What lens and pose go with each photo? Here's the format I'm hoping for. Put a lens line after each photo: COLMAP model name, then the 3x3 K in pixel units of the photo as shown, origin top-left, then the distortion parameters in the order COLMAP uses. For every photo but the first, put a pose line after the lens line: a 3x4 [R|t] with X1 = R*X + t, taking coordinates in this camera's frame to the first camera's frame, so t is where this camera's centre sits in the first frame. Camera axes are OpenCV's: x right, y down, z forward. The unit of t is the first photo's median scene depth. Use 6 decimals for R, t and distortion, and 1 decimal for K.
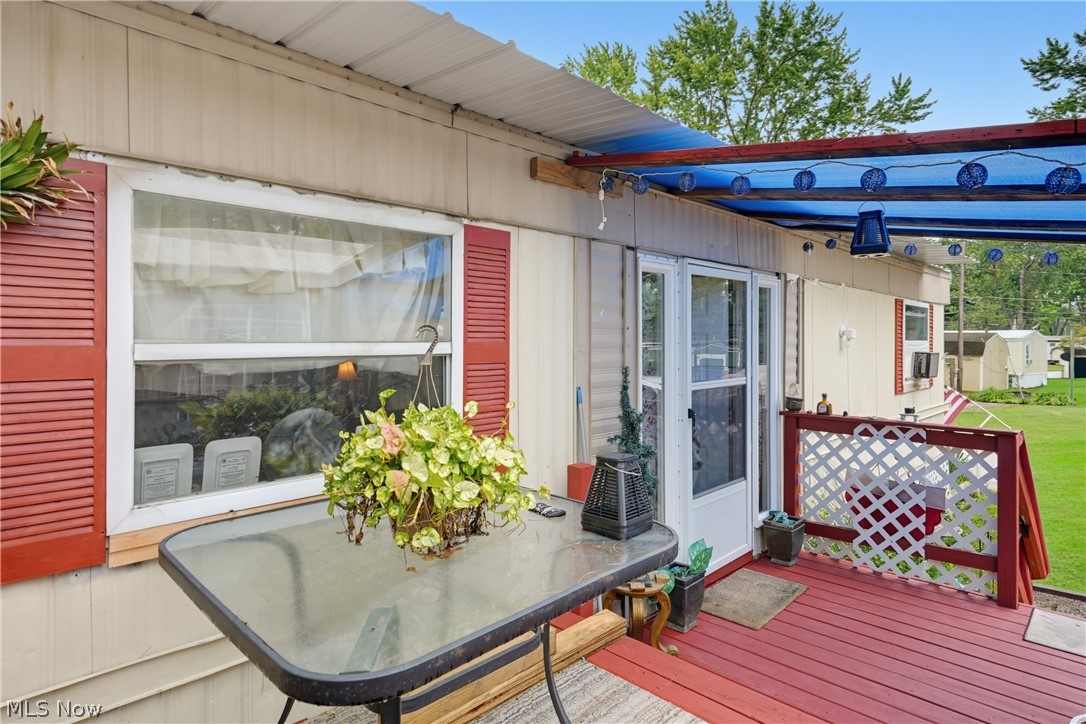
lens RADIAL K [[599.8, 0, 543.0], [0, 599.8, 362.0], [0, 0, 1]] dist [-0.000493, 0.000023]
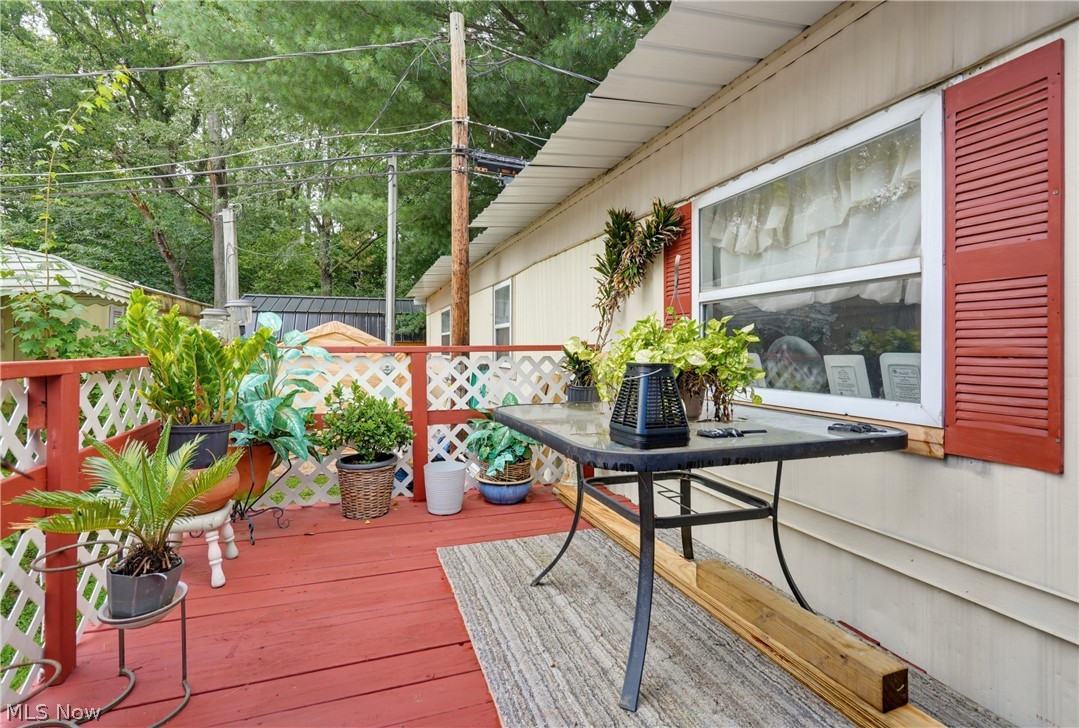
lens RADIAL K [[504.9, 0, 536.8], [0, 504.9, 356.0], [0, 0, 1]] dist [0.000919, 0.000396]
pose [[-0.438648, 0.025524, -0.898297, 0.768267], [-0.023688, 0.998921, 0.039950, 0.092899], [0.898347, 0.038803, -0.437570, 1.013010]]
